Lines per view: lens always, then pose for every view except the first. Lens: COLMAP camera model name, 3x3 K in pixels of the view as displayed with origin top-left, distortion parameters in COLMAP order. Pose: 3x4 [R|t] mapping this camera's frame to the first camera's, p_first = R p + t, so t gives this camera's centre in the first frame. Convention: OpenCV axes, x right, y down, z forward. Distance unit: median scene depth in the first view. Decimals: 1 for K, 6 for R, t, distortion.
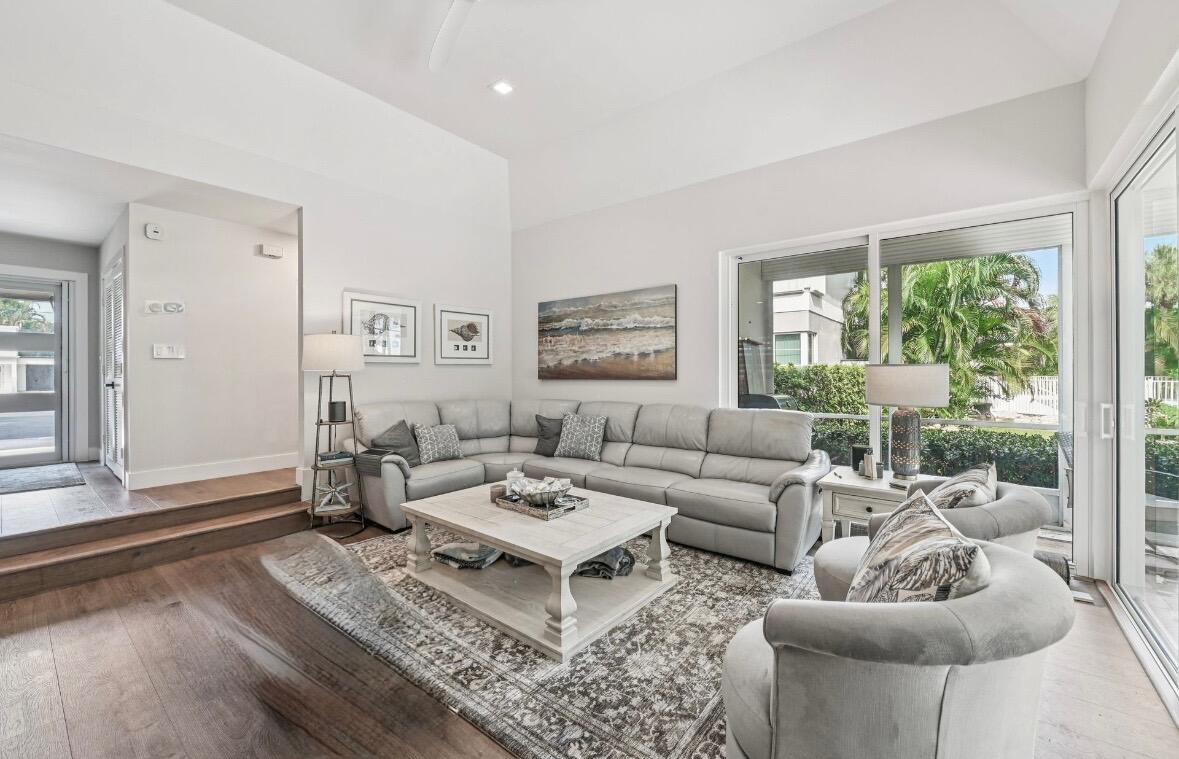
lens RADIAL K [[479.6, 0, 589.5], [0, 479.6, 379.5], [0, 0, 1]] dist [0.000098, 0.000060]
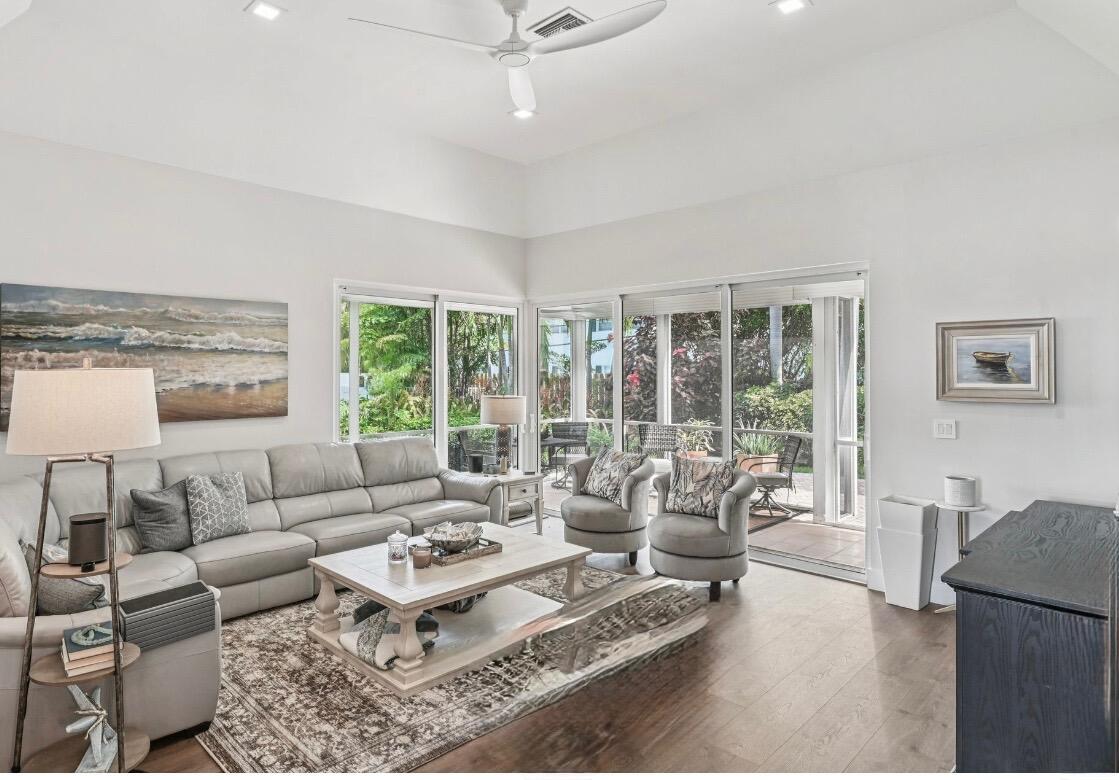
lens RADIAL K [[640.5, 0, 538.9], [0, 640.5, 385.7], [0, 0, 1]] dist [-0.000237, -0.000053]
pose [[0.106310, -0.022470, 0.994079, -0.859037], [0.011110, 0.999709, 0.021409, -0.068828], [-0.994271, 0.008768, 0.106529, 0.418630]]
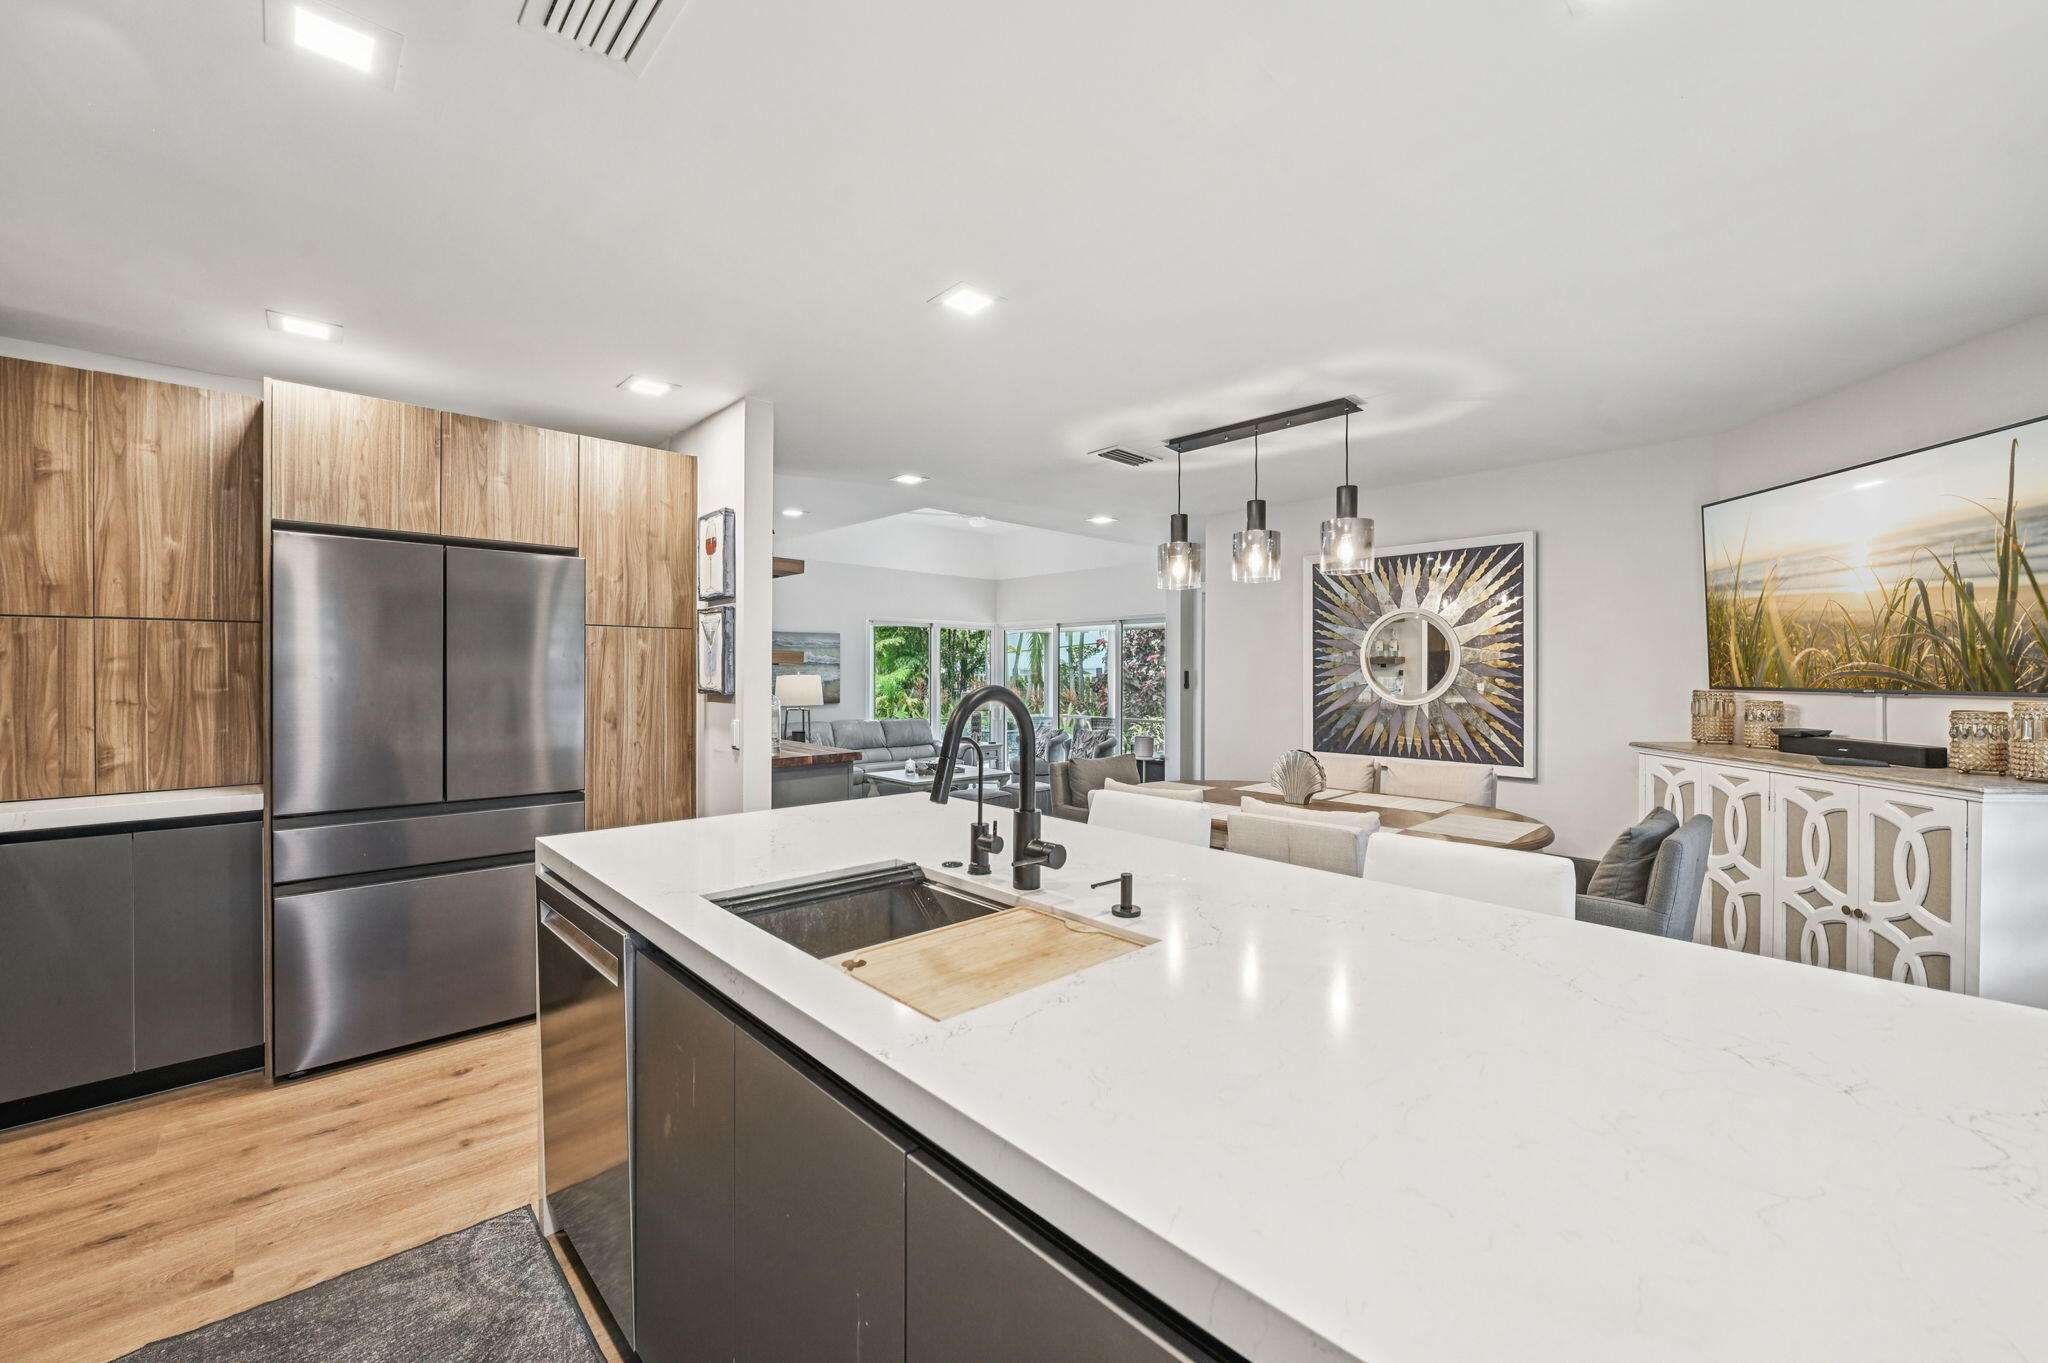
lens RADIAL K [[826.5, 0, 1024.0], [0, 826.5, 681.5], [0, 0, 1]] dist [-0.007039, -0.000154]
pose [[0.158042, -0.009208, 0.987390, -1.975695], [0.010162, 0.999919, 0.007698, -0.070464], [-0.987380, 0.008817, 0.158122, 0.101220]]
